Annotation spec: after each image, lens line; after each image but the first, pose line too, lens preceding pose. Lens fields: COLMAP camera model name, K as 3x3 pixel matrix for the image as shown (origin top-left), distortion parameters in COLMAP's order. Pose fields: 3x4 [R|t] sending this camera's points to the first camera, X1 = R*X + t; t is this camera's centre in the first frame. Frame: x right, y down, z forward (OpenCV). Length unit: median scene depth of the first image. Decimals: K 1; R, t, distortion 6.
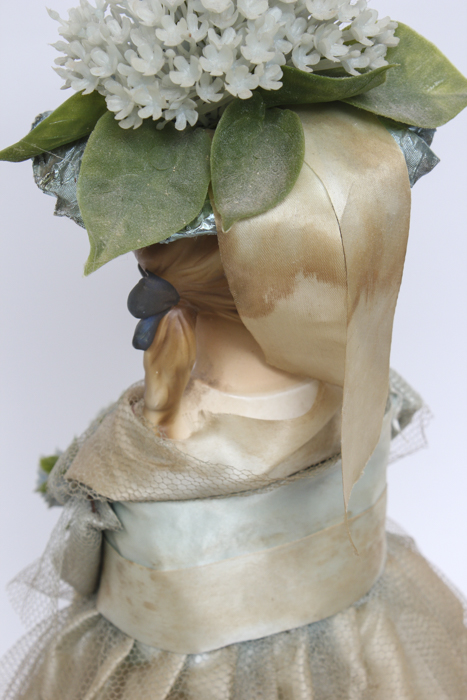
lens RADIAL K [[1658.9, 0, 231.0], [0, 1658.9, 350.9], [0, 0, 1]] dist [0.131250, 0.000000]
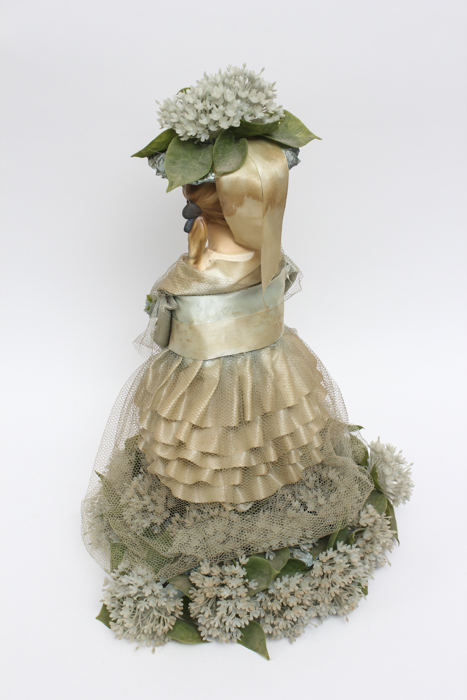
lens RADIAL K [[855.5, 0, 235.3], [0, 855.5, 349.2], [0, 0, 1]] dist [-0.094729, 0.000000]
pose [[0.999786, 0.020110, -0.004832, 0.032050], [-0.020100, 0.999795, 0.002239, 0.176663], [0.004876, -0.002141, 0.999986, -0.345811]]
